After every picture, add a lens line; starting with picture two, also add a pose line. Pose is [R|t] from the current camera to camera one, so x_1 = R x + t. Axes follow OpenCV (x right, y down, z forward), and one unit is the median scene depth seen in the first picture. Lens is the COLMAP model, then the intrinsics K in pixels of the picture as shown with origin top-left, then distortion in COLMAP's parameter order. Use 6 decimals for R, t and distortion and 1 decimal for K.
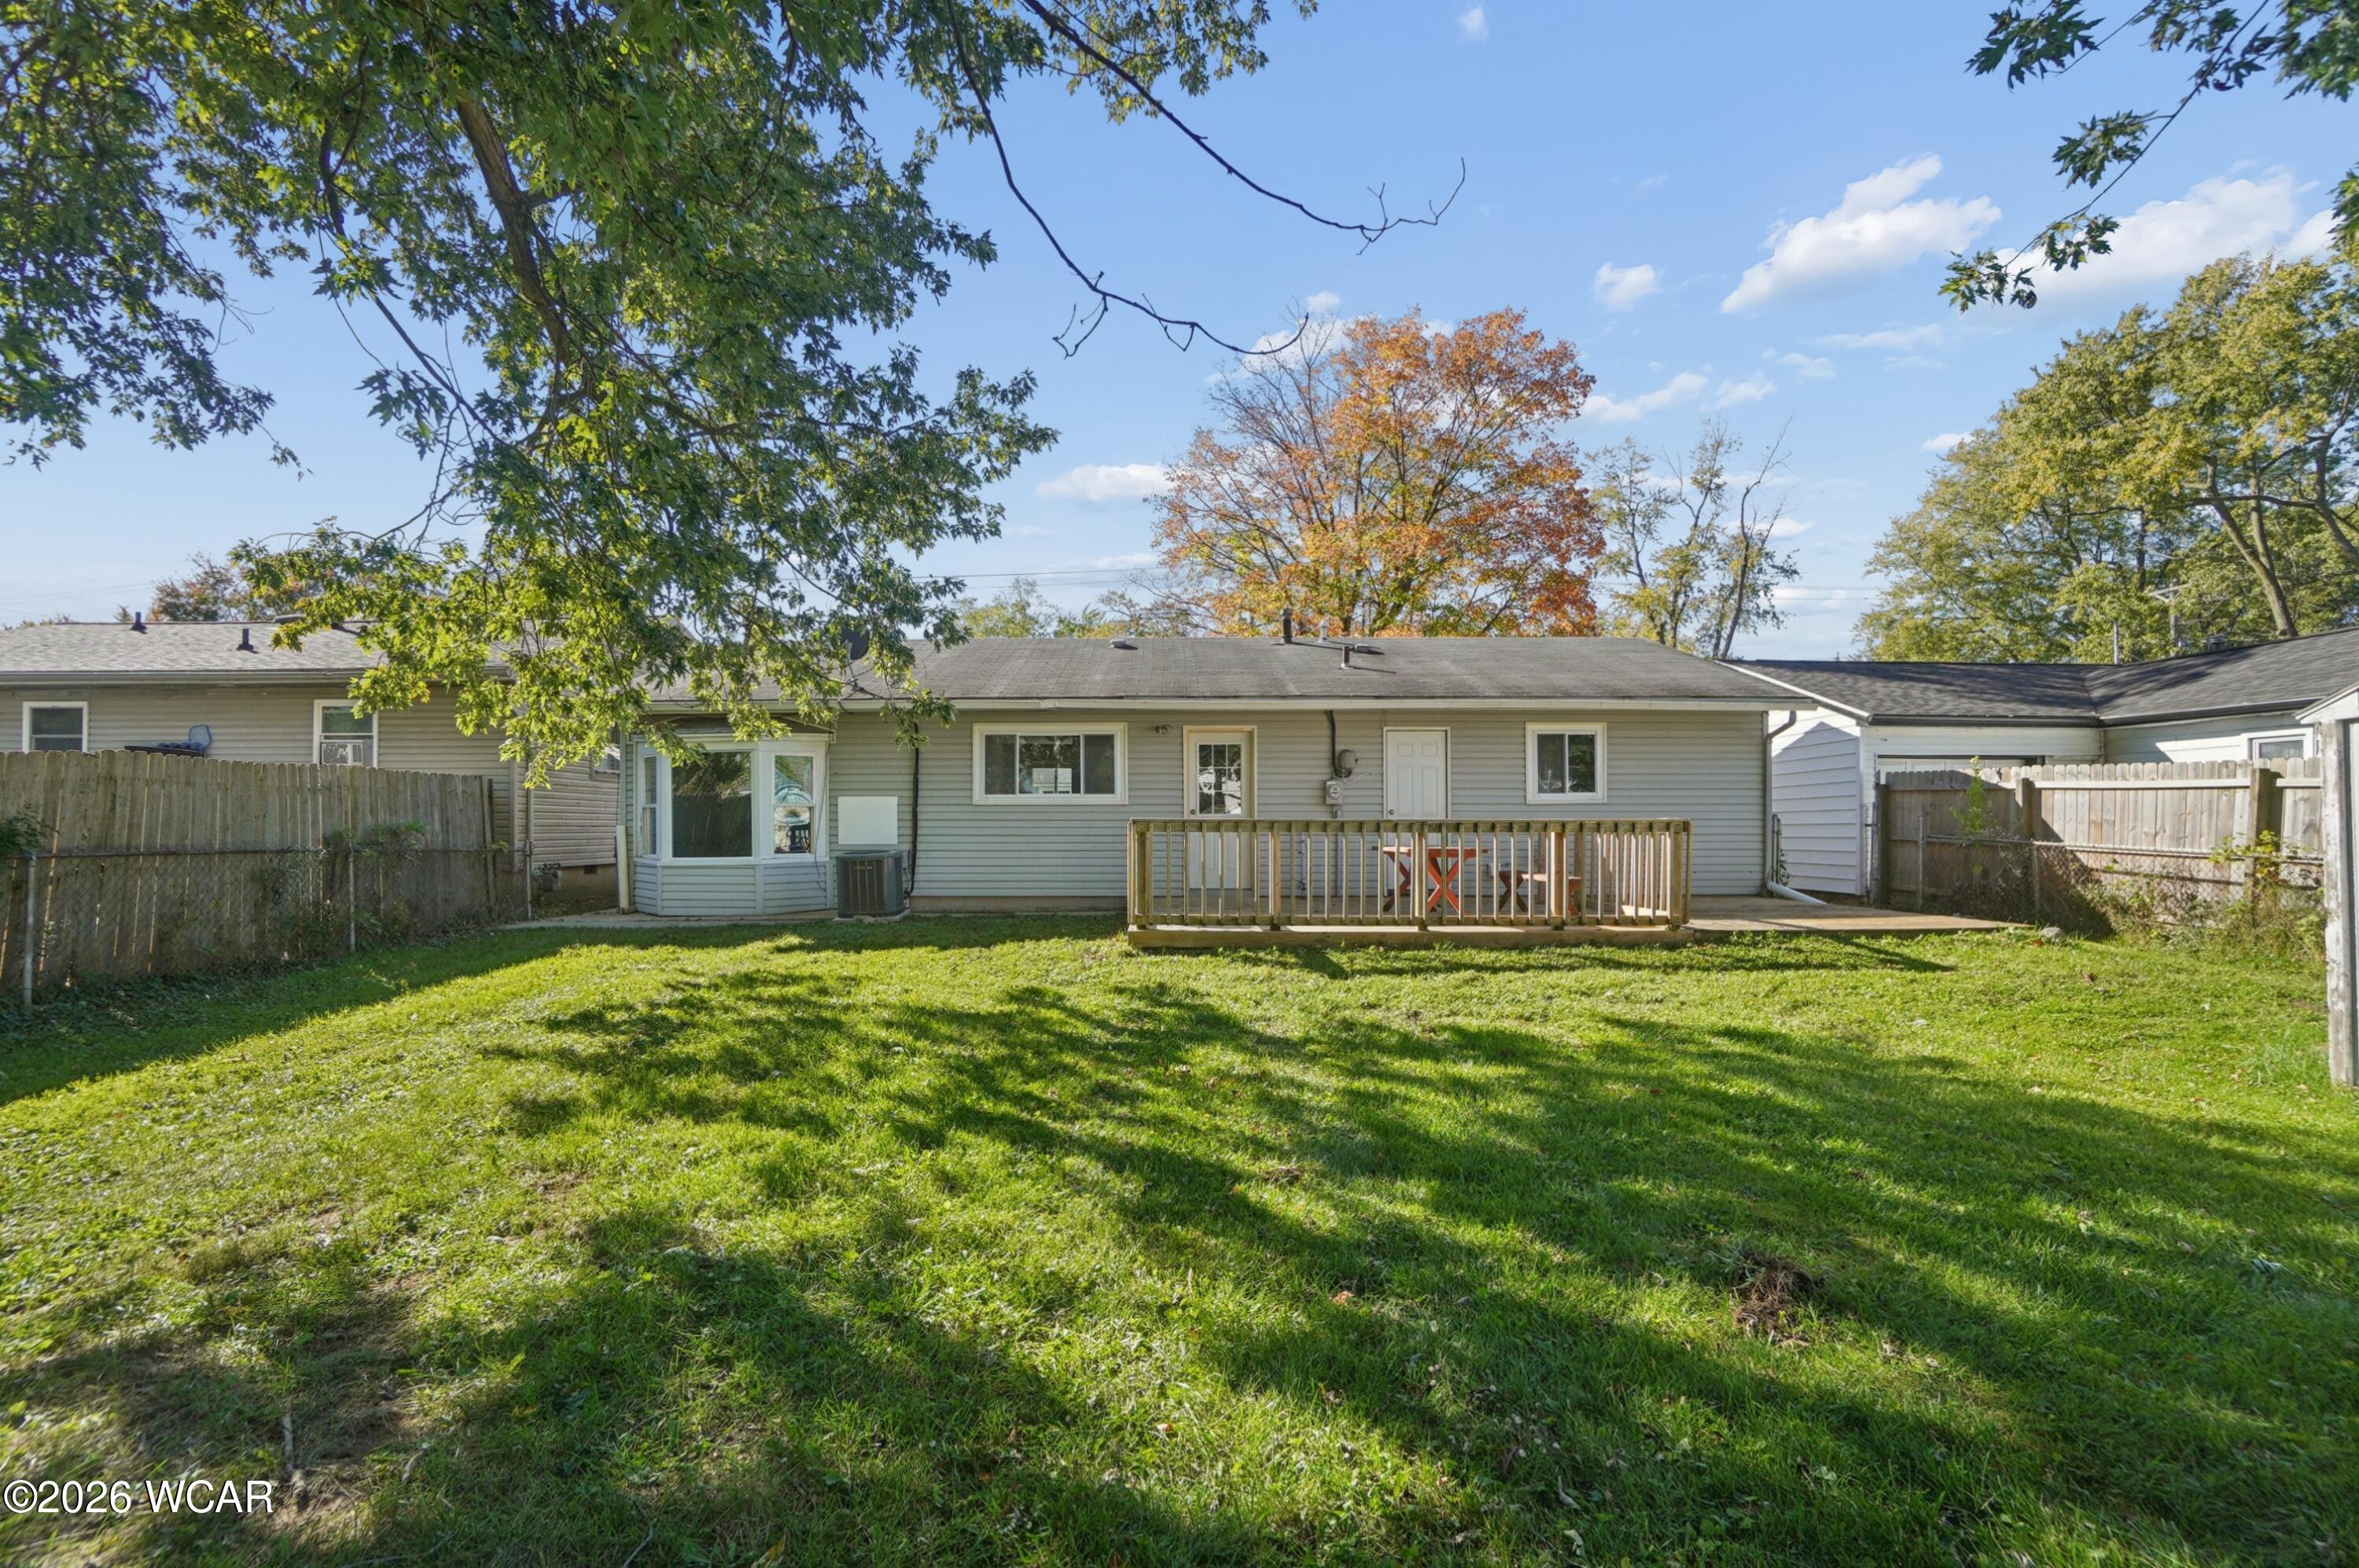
lens RADIAL K [[1057.7, 0, 1163.6], [0, 1057.7, 776.3], [0, 0, 1]] dist [-0.071820, 0.032771]
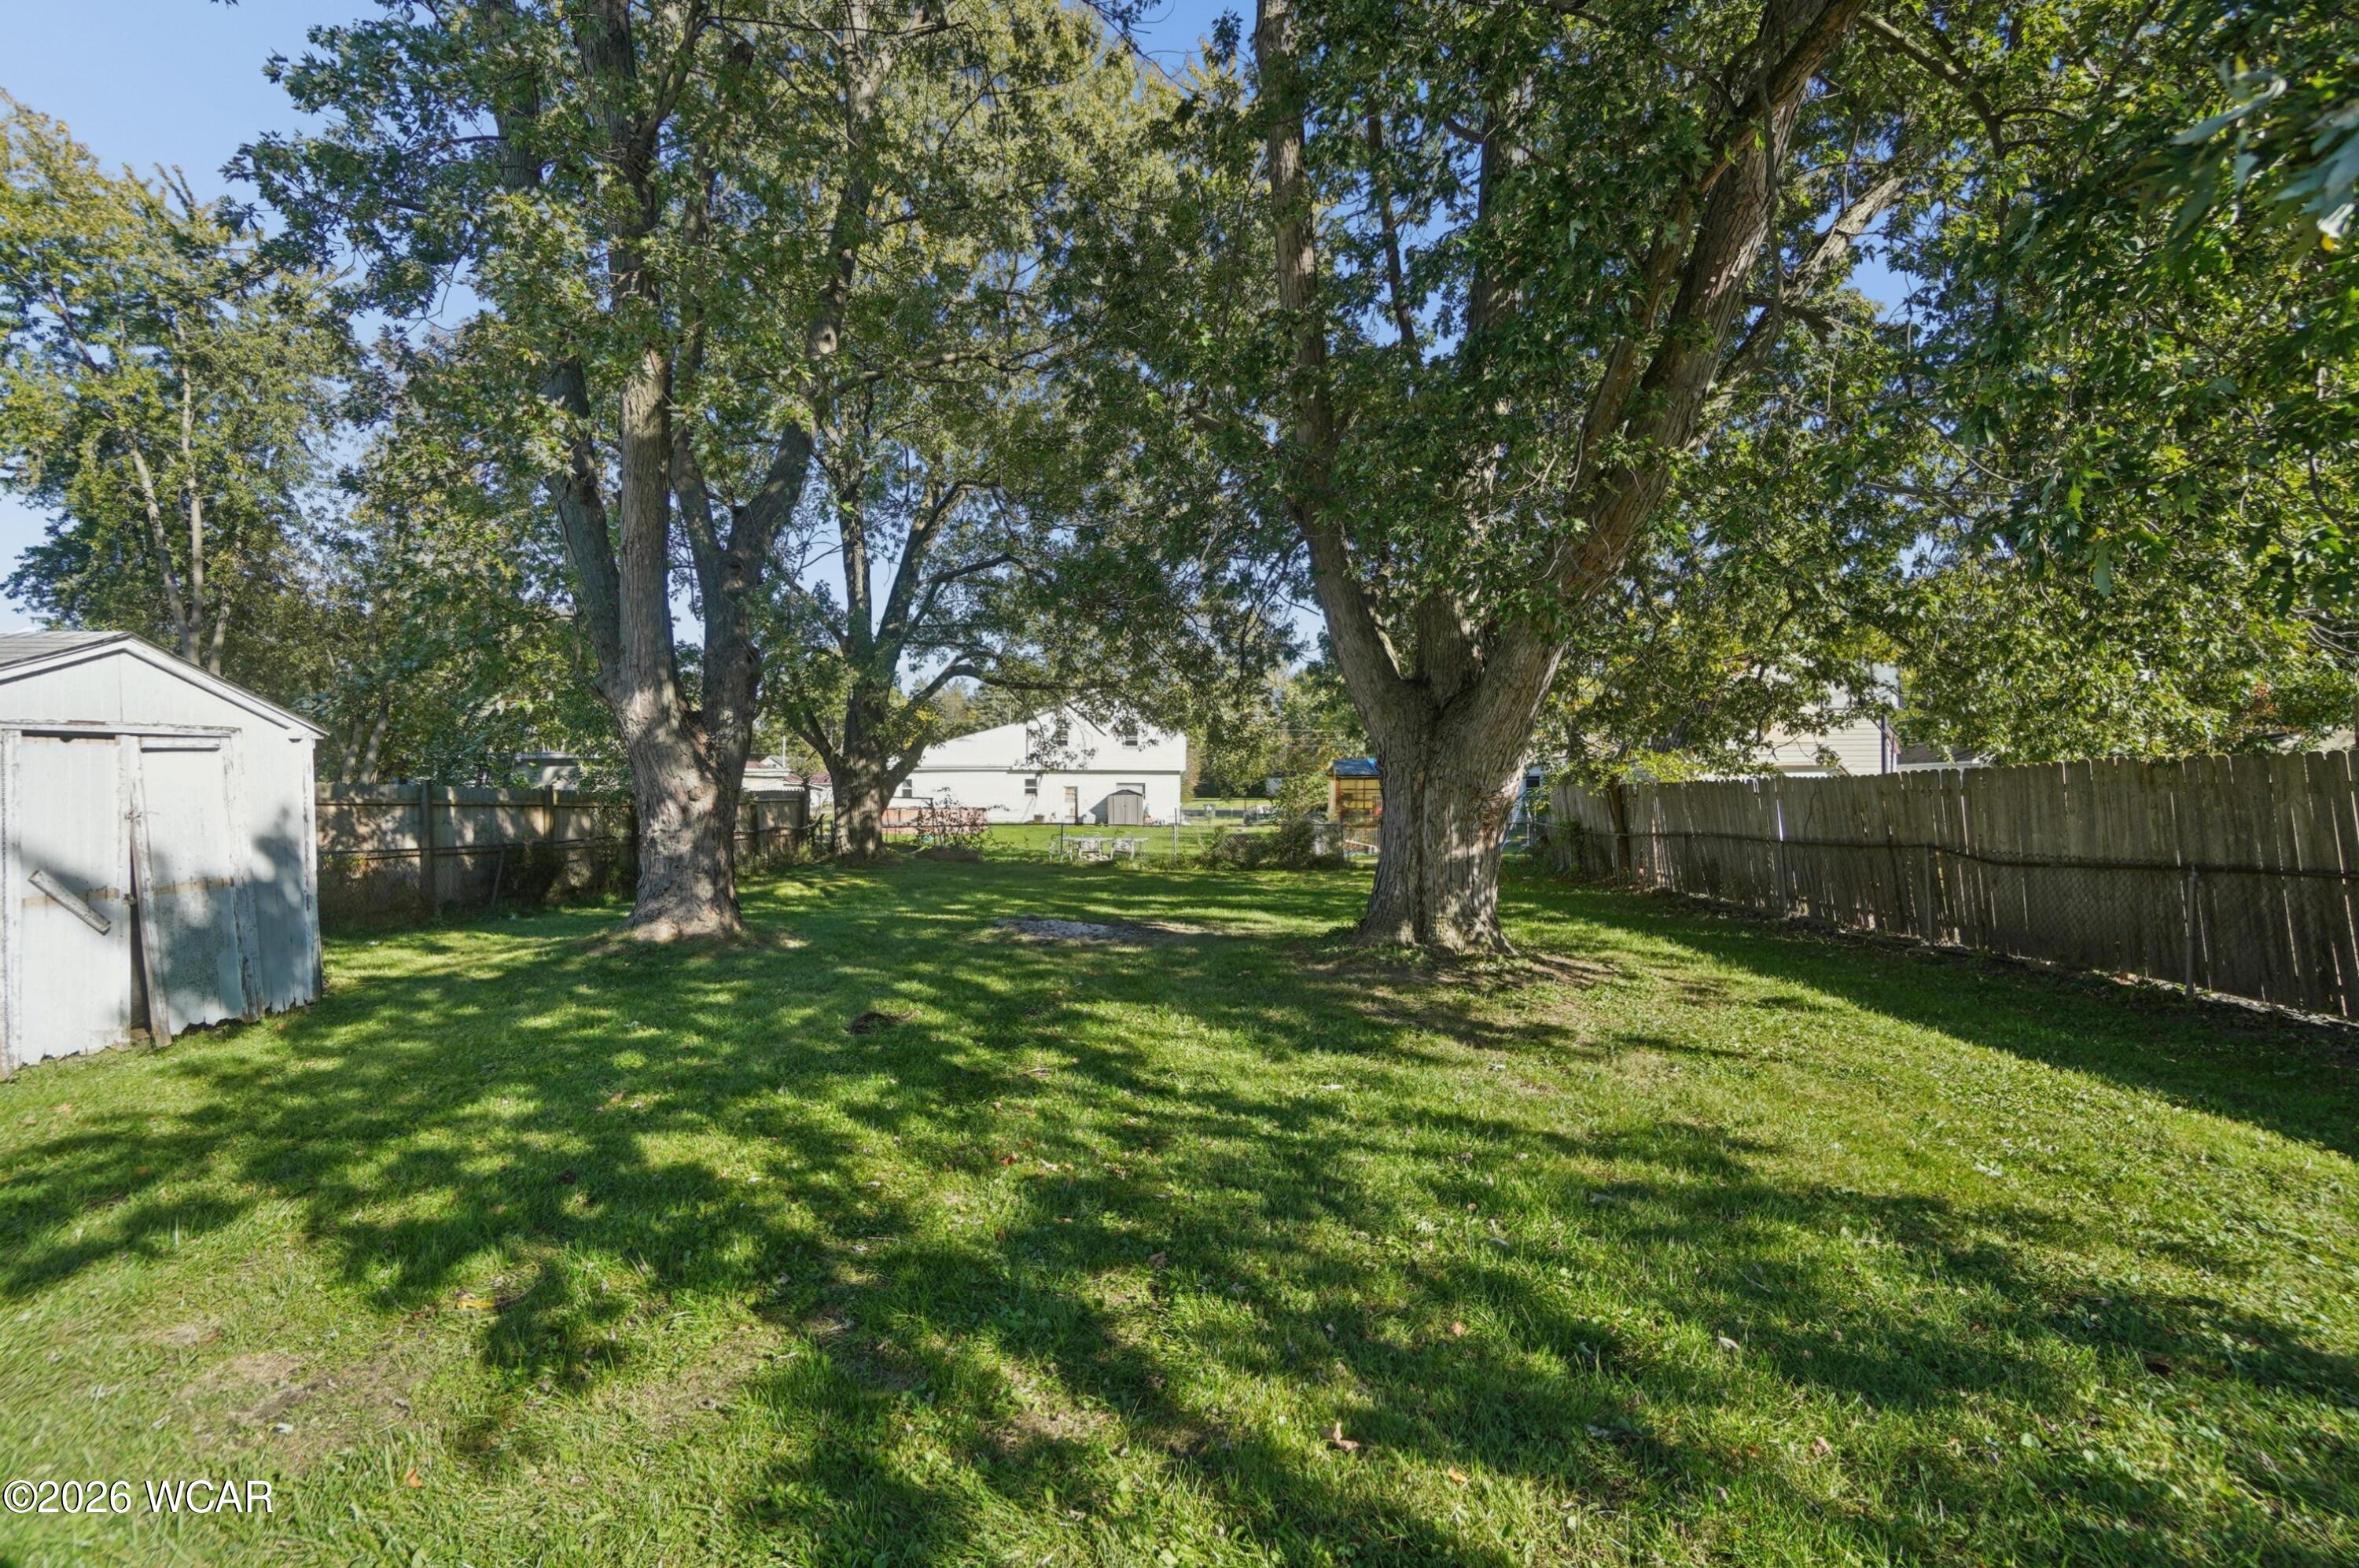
lens RADIAL K [[1057.7, 0, 1163.6], [0, 1057.7, 776.3], [0, 0, 1]] dist [-0.071820, 0.032771]
pose [[-0.997836, 0.000005, 0.065749, -0.047325], [-0.004236, 0.997918, -0.064363, 0.017065], [-0.065612, -0.064502, -0.995758, 0.692471]]
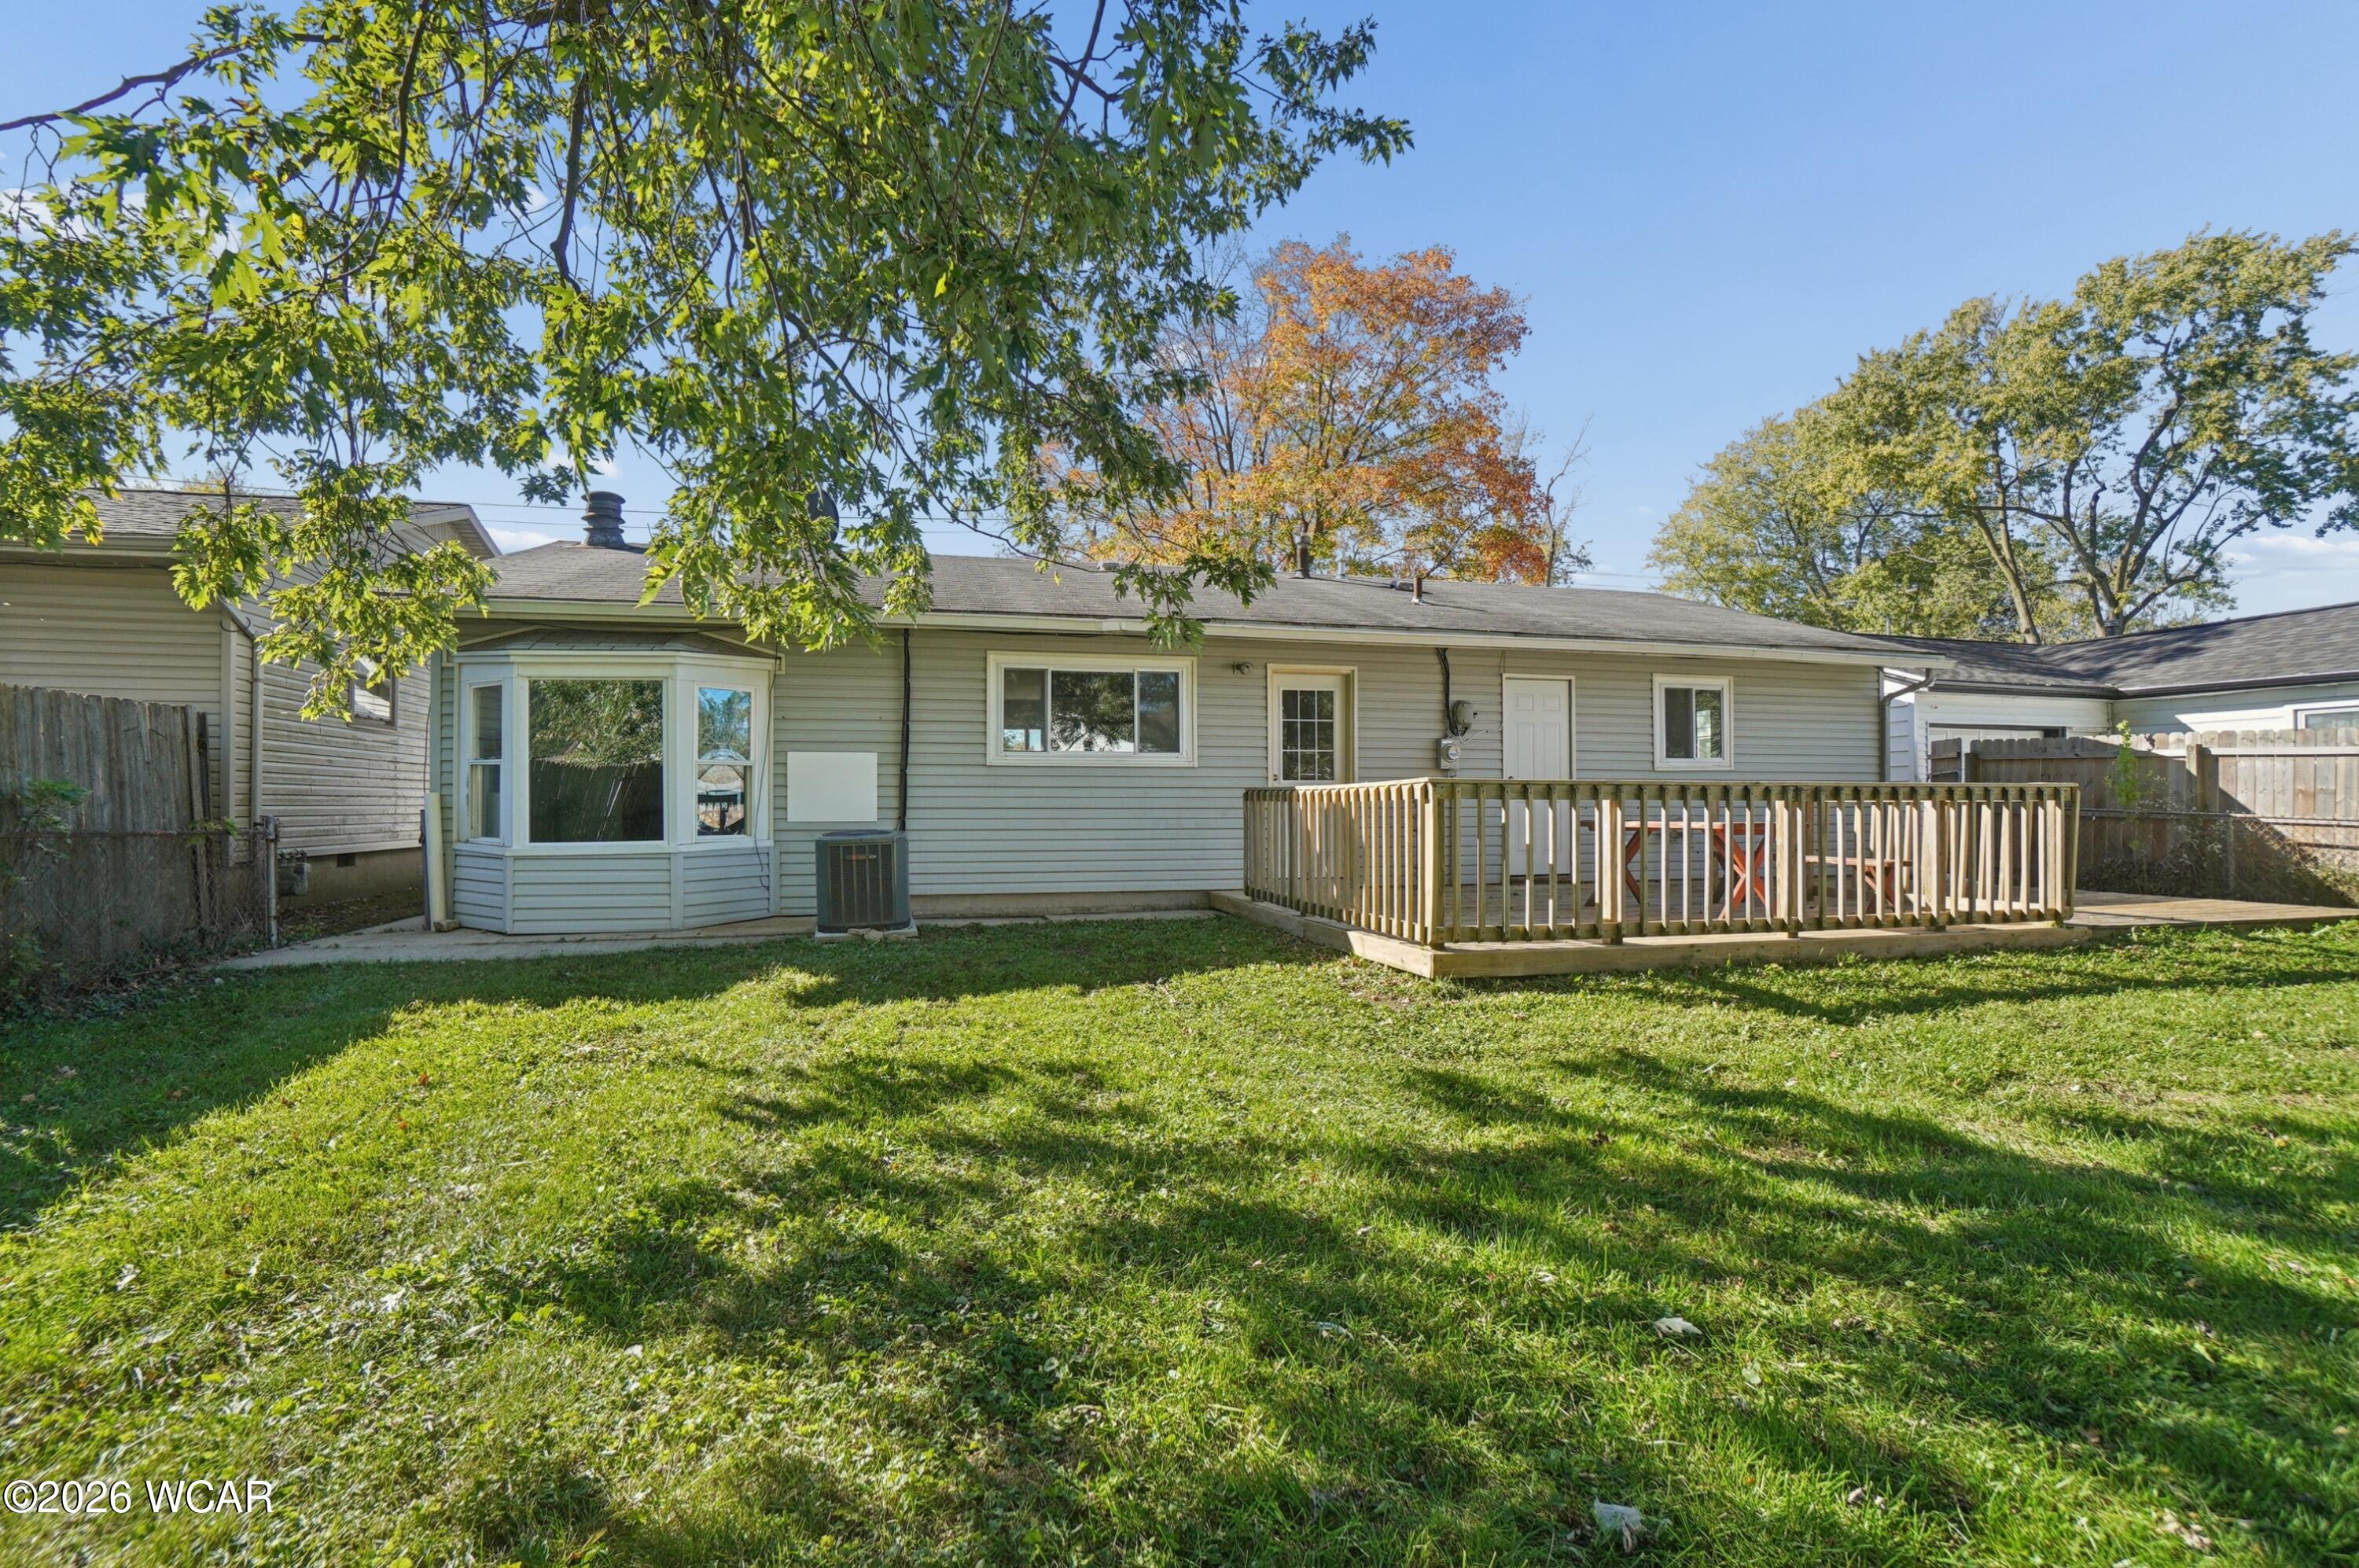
lens RADIAL K [[1057.7, 0, 1163.6], [0, 1057.7, 776.3], [0, 0, 1]] dist [-0.071820, 0.032771]
pose [[0.973310, 0.007008, 0.229386, -0.230969], [-0.011937, 0.999727, 0.020104, 0.019001], [-0.229183, -0.022306, 0.973128, 0.285850]]
